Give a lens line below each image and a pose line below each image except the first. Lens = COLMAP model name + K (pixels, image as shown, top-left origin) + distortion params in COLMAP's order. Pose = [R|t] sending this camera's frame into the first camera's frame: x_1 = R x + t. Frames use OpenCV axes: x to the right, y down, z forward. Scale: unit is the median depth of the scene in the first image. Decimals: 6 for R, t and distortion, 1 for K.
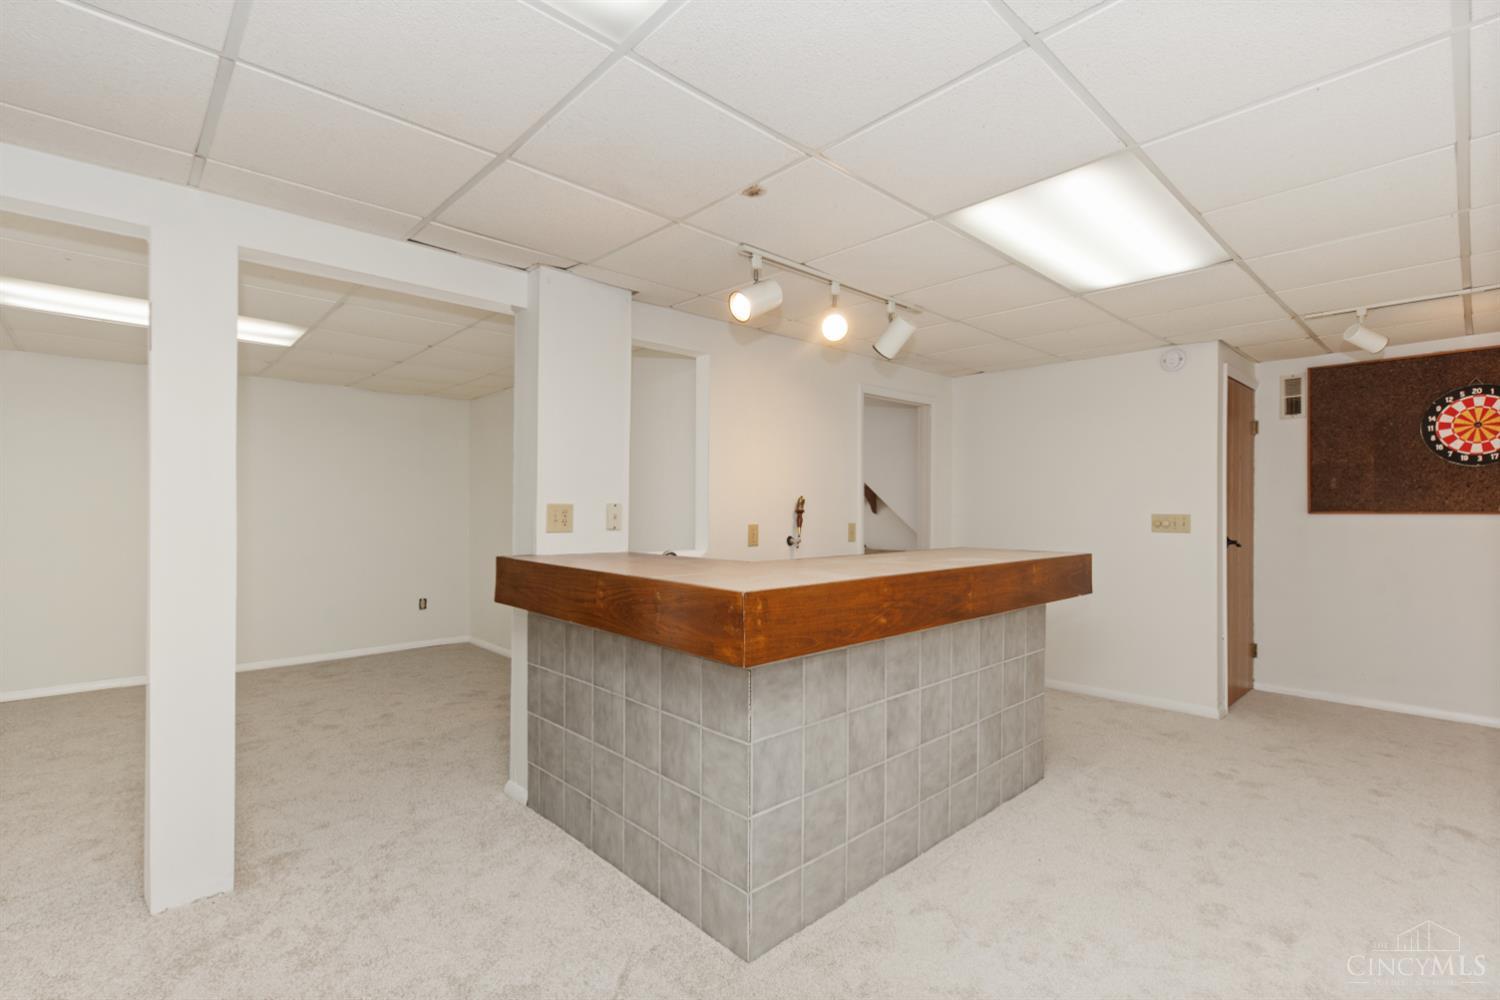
lens RADIAL K [[681.4, 0, 751.3], [0, 681.4, 503.6], [0, 0, 1]] dist [-0.003575, -0.000373]
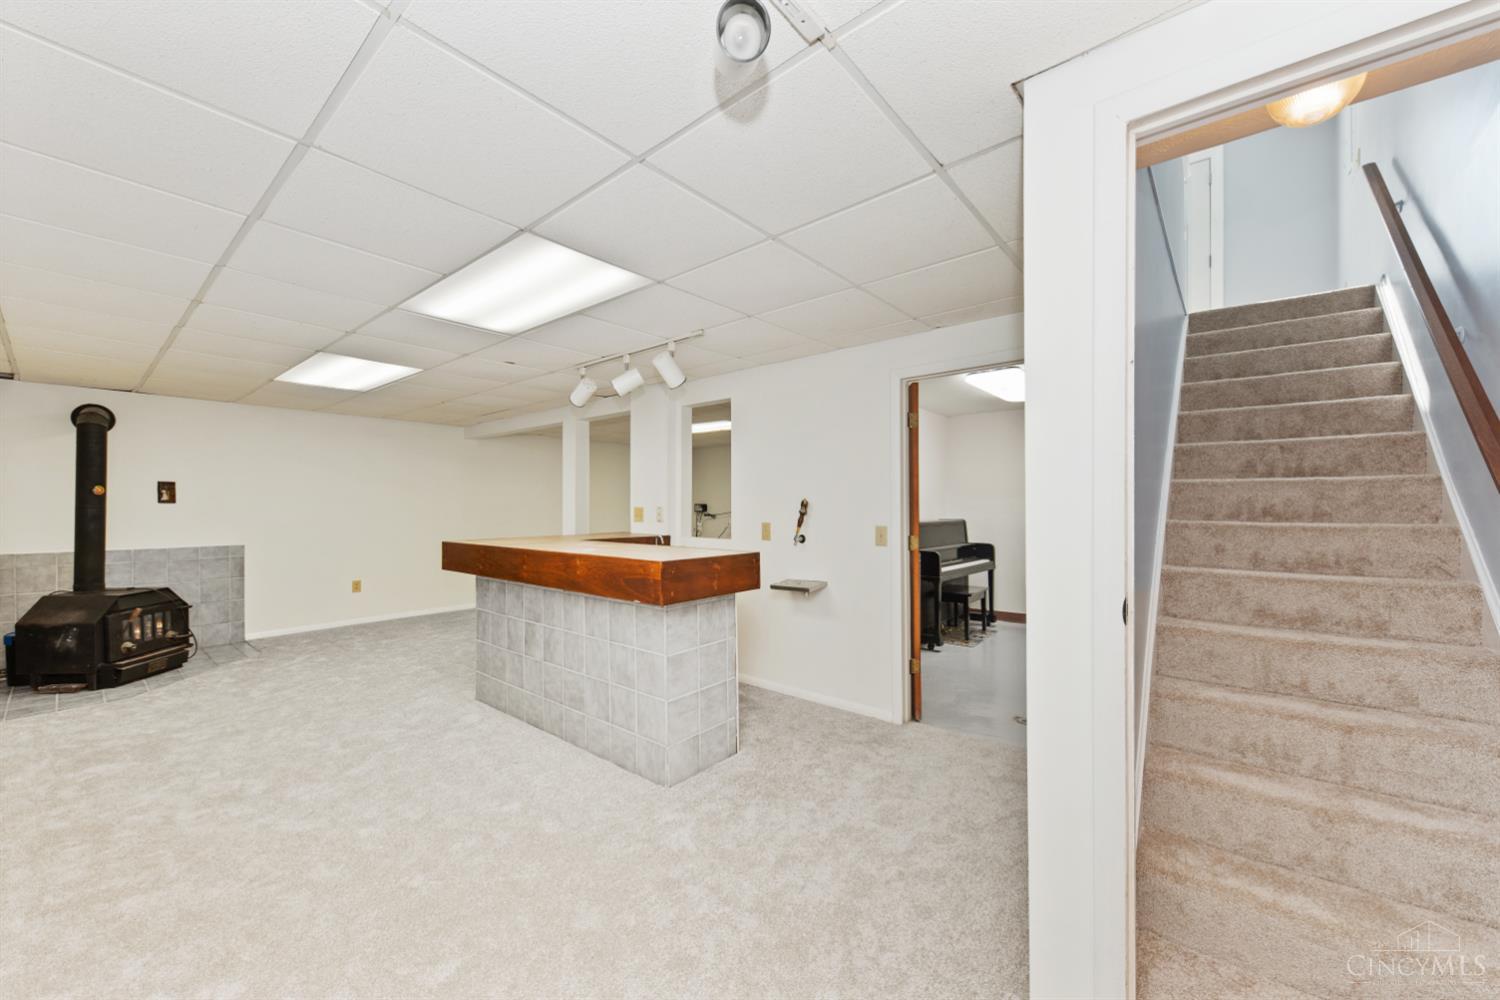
lens RADIAL K [[580.0, 0, 747.9], [0, 580.0, 503.2], [0, 0, 1]] dist [0.001468, 0.000032]
pose [[0.124058, -0.004458, -0.992265, 1.397693], [0.006670, 0.999971, -0.003659, -0.001881], [0.992253, -0.006164, 0.124084, 1.112774]]
